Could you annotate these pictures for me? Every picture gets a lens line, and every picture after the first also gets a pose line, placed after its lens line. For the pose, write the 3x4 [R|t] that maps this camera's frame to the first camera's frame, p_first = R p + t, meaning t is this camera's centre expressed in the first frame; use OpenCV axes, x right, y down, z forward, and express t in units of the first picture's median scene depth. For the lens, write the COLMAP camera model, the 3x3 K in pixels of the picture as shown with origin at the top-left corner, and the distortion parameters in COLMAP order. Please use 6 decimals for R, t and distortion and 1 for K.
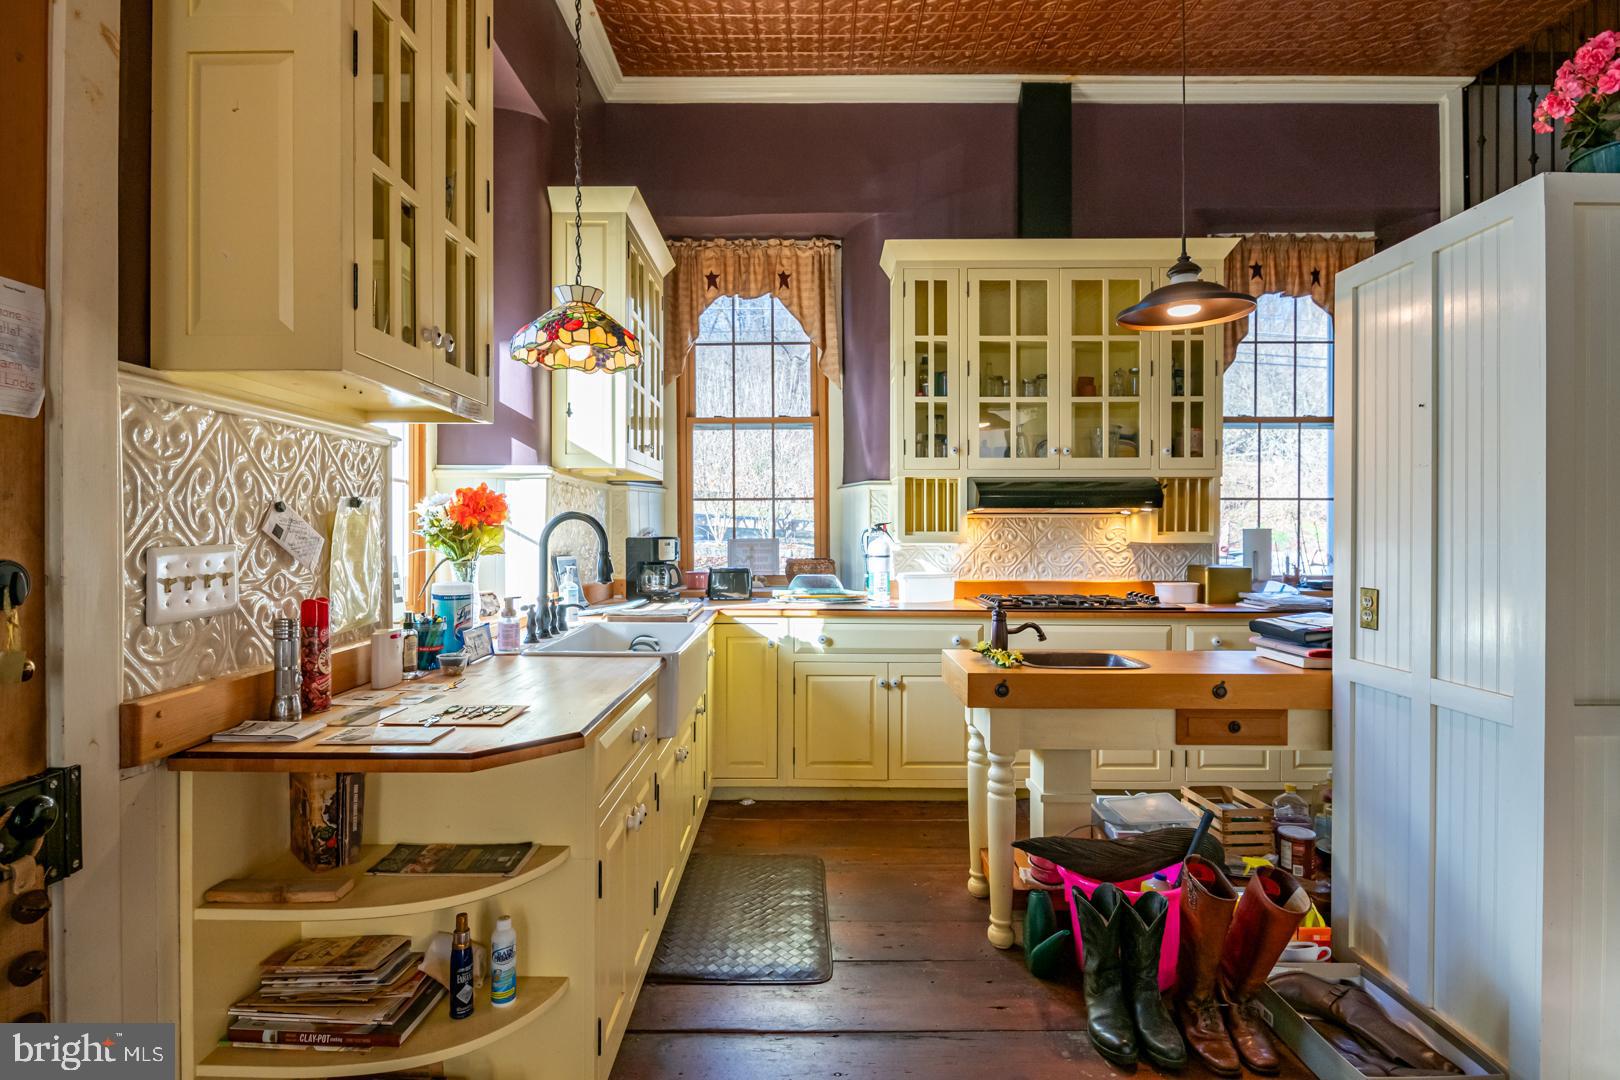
lens RADIAL K [[807.9, 0, 802.1], [0, 807.9, 533.5], [0, 0, 1]] dist [0.003231, -0.009626]
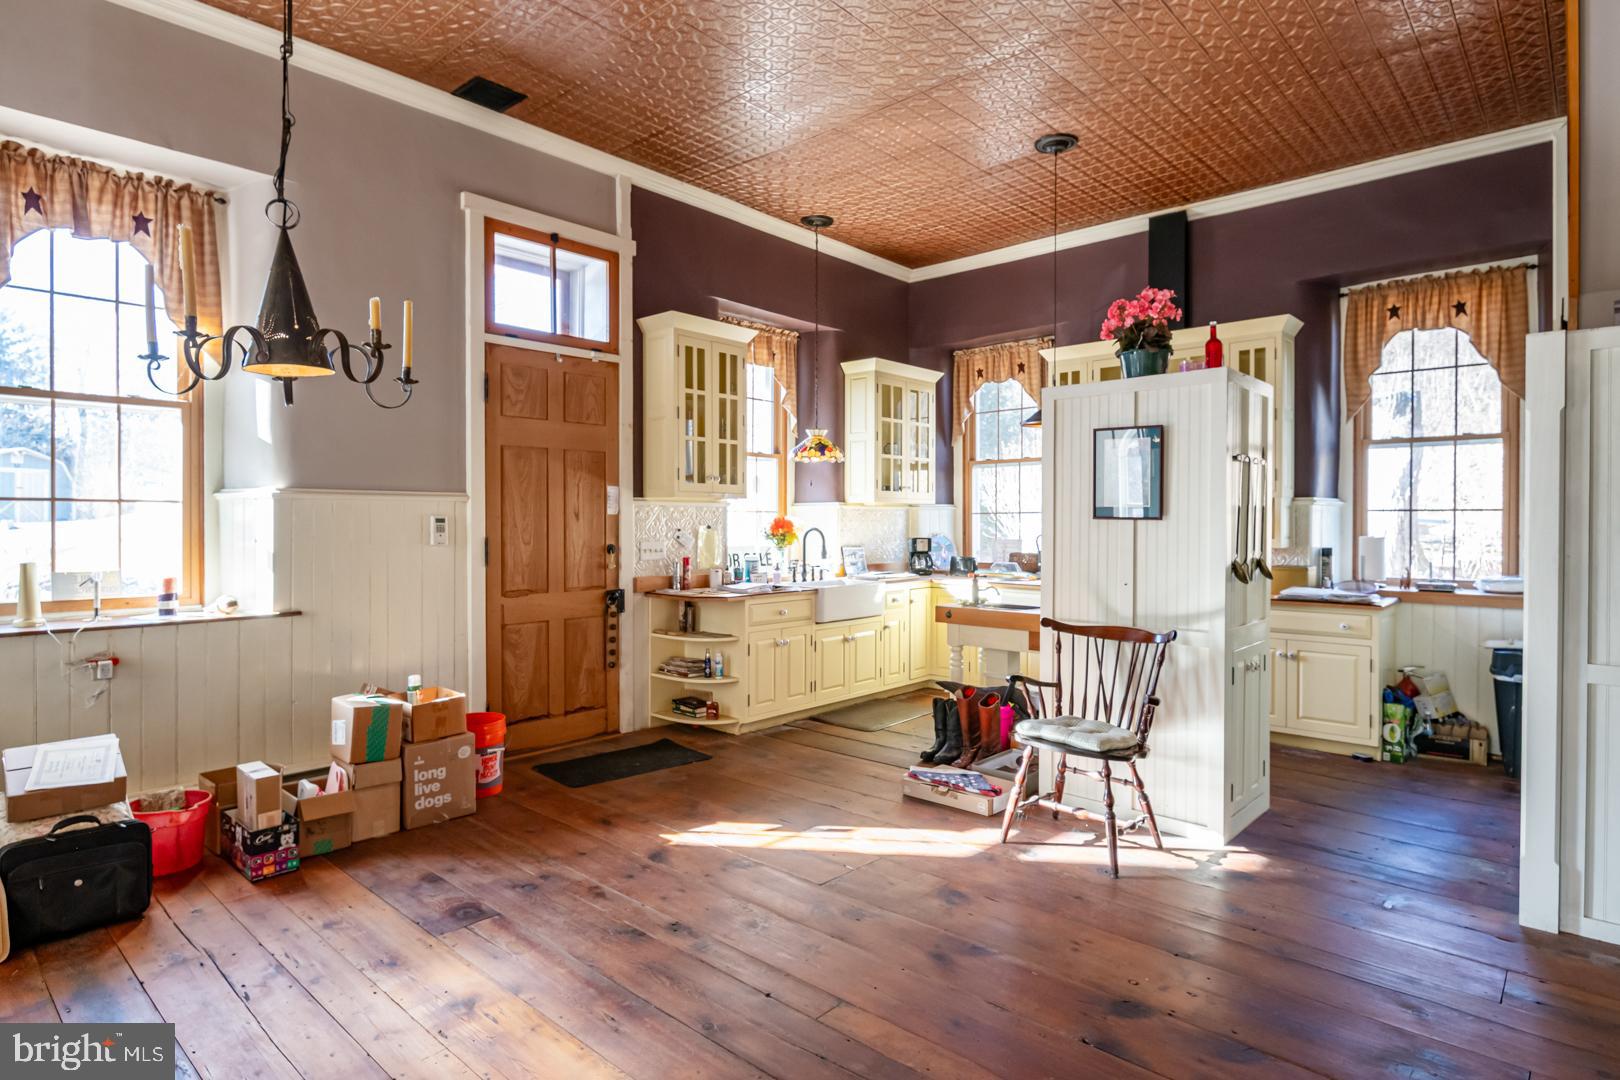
lens RADIAL K [[866.1, 0, 802.0], [0, 866.1, 530.9], [0, 0, 1]] dist [0.000122, -0.000444]
pose [[0.742057, 0.008634, -0.670282, 0.882927], [-0.003560, 0.999954, 0.008939, -0.025476], [0.670328, -0.004247, 0.742053, -0.554146]]
